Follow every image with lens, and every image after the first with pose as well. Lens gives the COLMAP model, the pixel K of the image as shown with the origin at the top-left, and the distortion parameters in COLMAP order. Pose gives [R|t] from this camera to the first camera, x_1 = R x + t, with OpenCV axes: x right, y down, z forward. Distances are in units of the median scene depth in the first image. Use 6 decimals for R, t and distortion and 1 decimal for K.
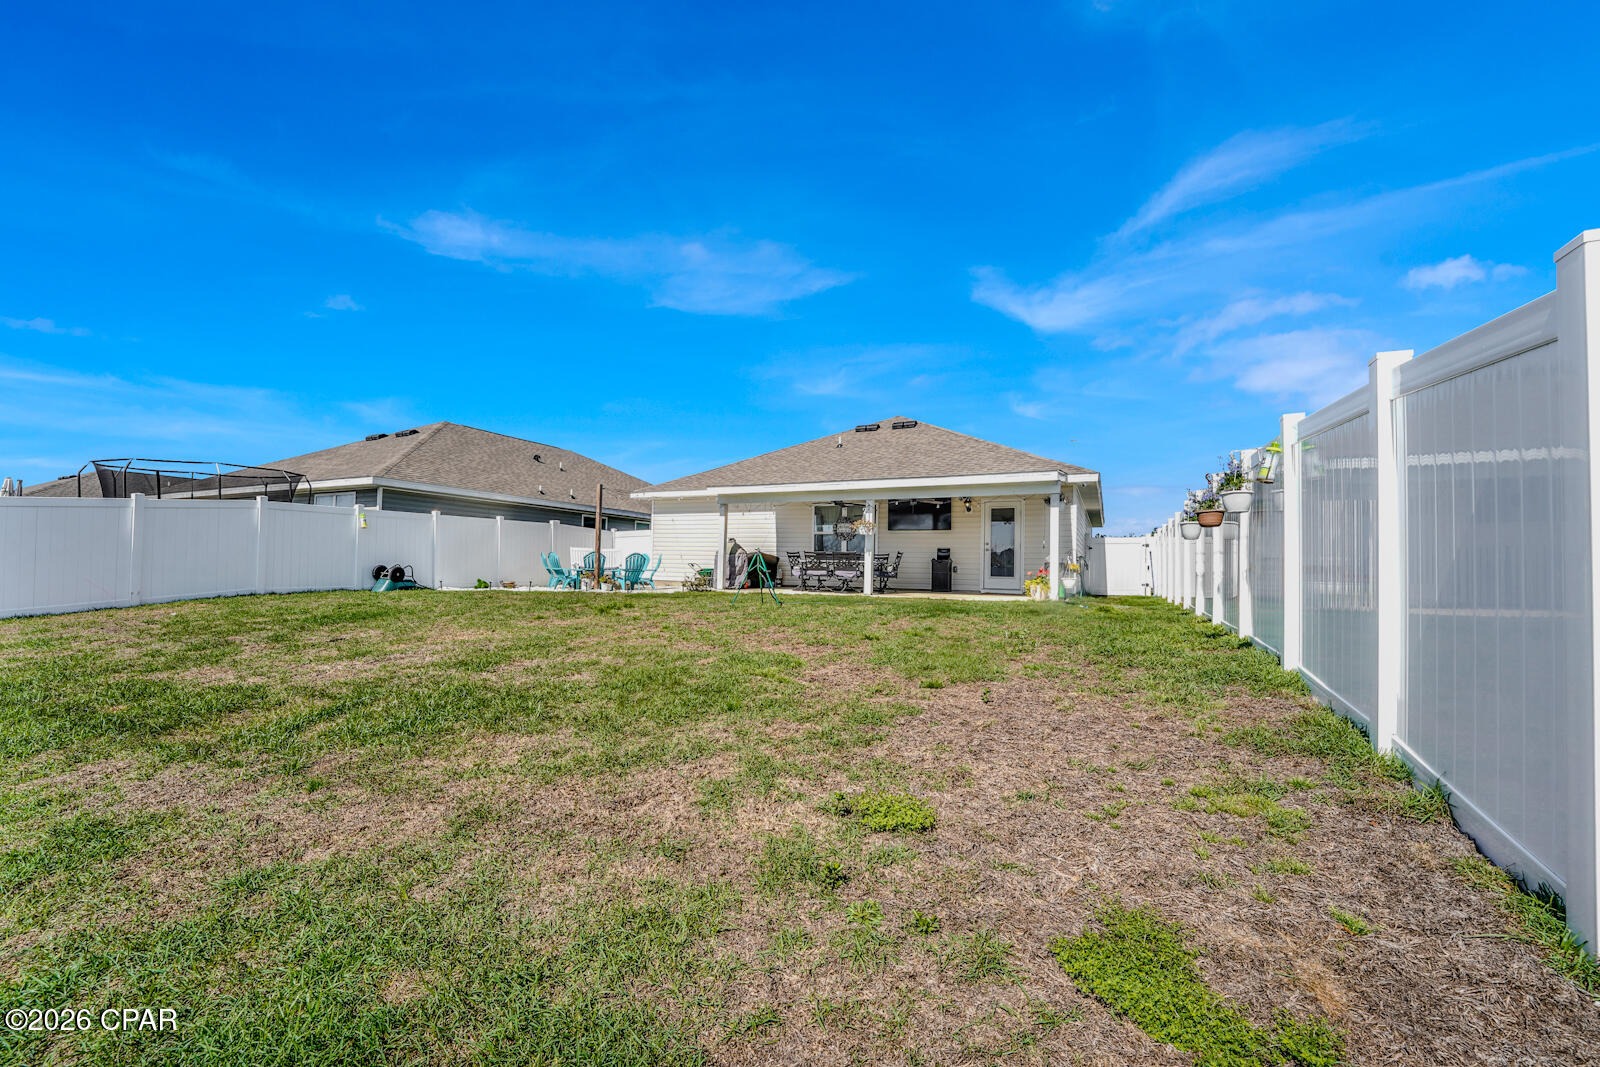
lens RADIAL K [[645.7, 0, 800.1], [0, 645.7, 551.0], [0, 0, 1]] dist [-0.033827, 0.000037]
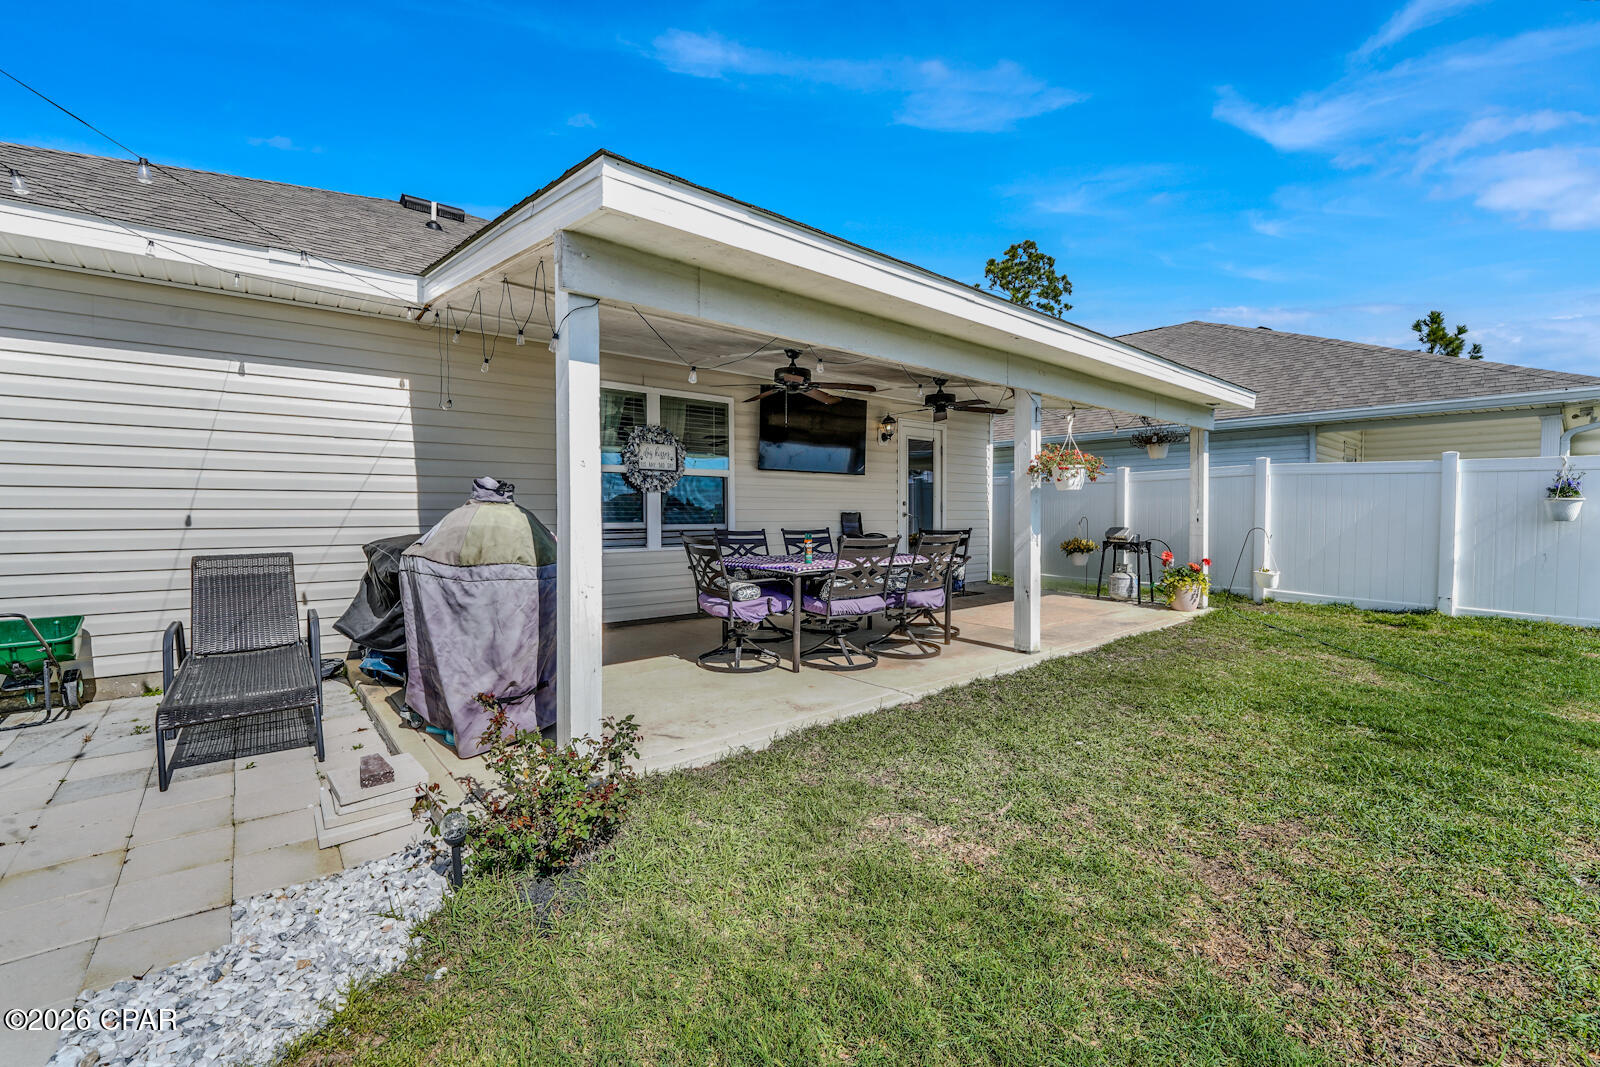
lens RADIAL K [[673.5, 0, 800.0], [0, 673.5, 533.5], [0, 0, 1]] dist [-0.028118, -0.000065]
pose [[0.408973, -0.050313, 0.911158, -0.268456], [-0.017105, 0.997881, 0.062780, -0.019658], [-0.912386, -0.041261, 0.407246, 0.842621]]
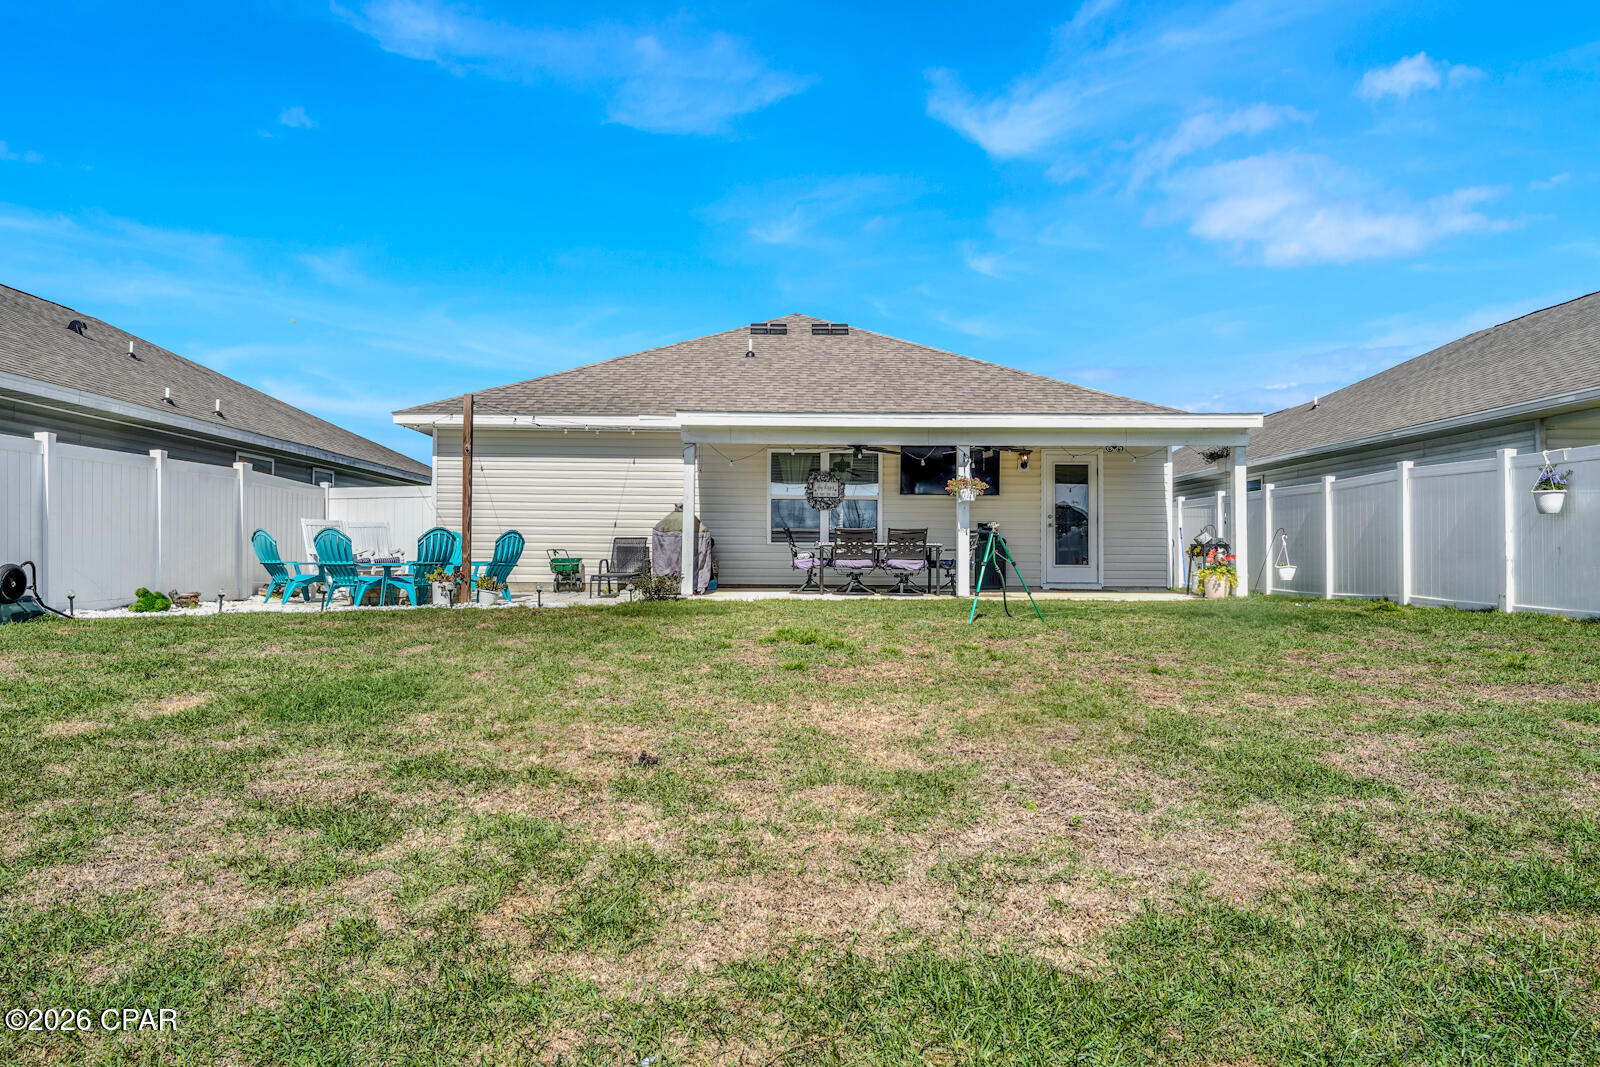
lens RADIAL K [[990.3, 0, 800.0], [0, 990.3, 533.5], [0, 0, 1]] dist [0.007530, 0.004815]
pose [[0.896964, -0.002415, 0.442098, -0.406139], [-0.001224, 0.999968, 0.007945, -0.001246], [-0.442102, -0.007667, 0.896932, 0.178090]]
